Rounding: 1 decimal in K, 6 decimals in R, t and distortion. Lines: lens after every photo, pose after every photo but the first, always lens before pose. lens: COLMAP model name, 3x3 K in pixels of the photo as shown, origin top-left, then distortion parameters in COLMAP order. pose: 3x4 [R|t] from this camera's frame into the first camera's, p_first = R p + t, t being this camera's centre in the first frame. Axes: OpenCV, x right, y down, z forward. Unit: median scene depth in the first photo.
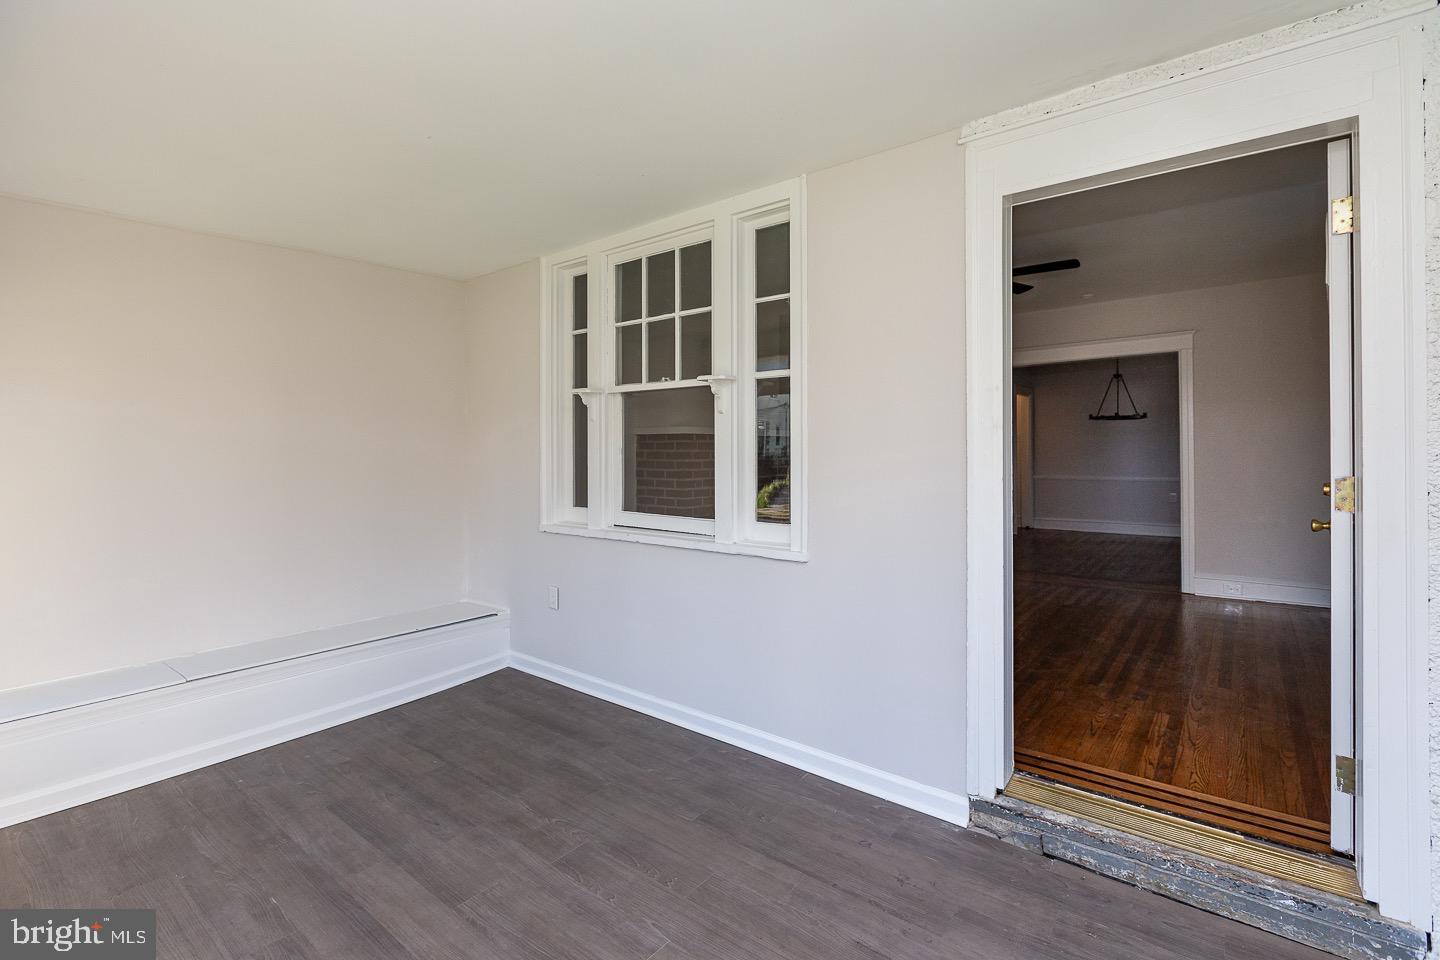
lens RADIAL K [[652.2, 0, 744.2], [0, 652.2, 448.7], [0, 0, 1]] dist [-0.001575, -0.000383]
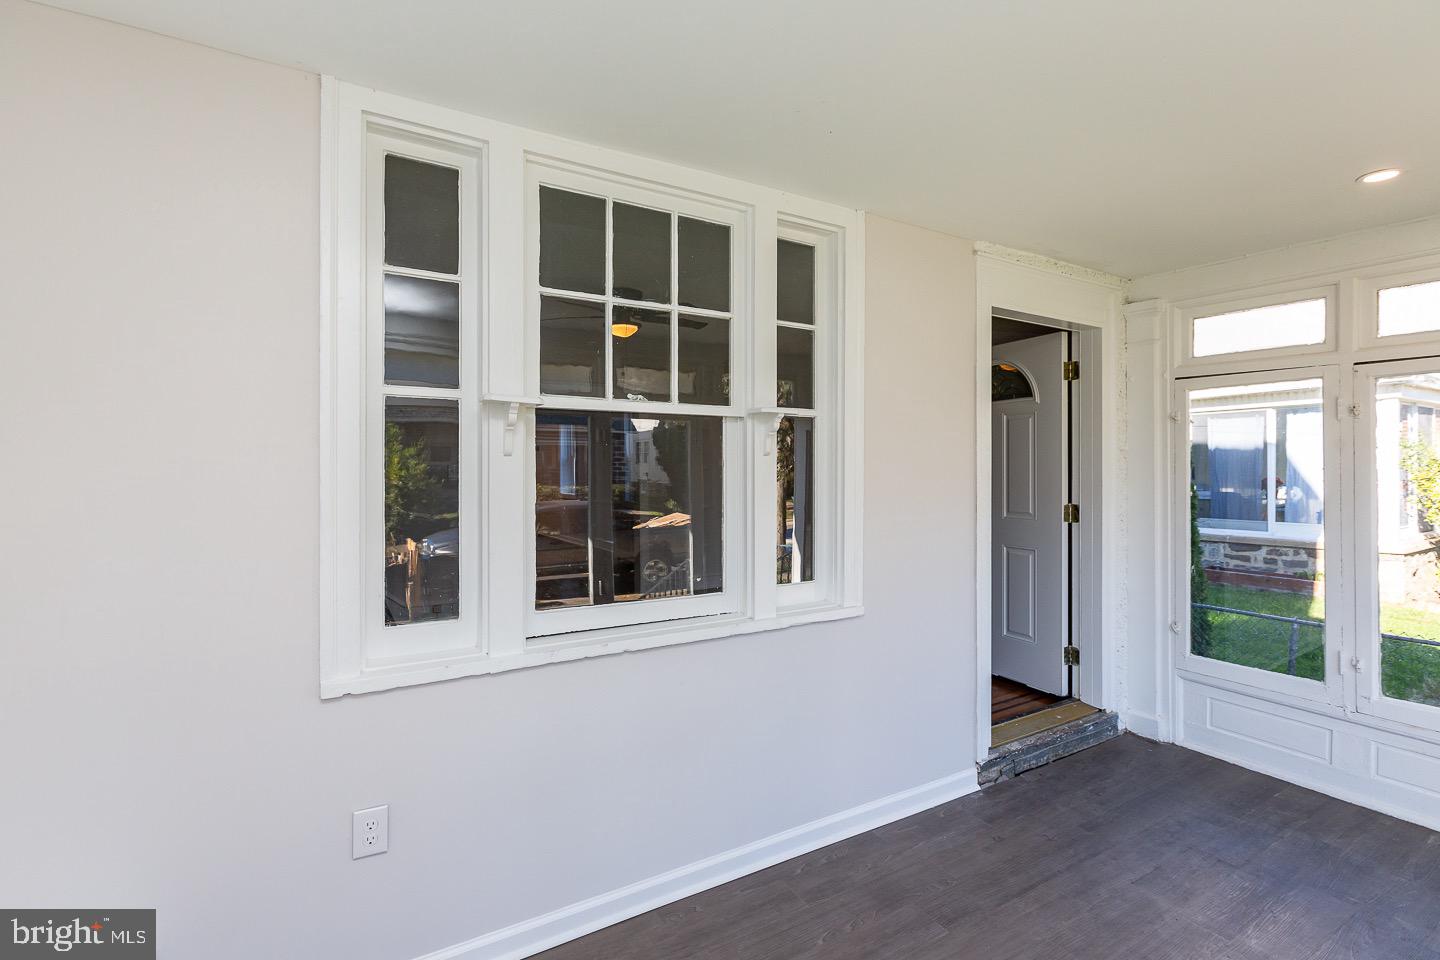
lens RADIAL K [[650.4, 0, 718.5], [0, 650.4, 465.3], [0, 0, 1]] dist [-0.000121, -0.000048]
pose [[0.379004, 0.001775, 0.925393, -0.825186], [-0.005098, 0.999987, 0.000170, -0.044036], [-0.925381, -0.004782, 0.379008, 0.786125]]
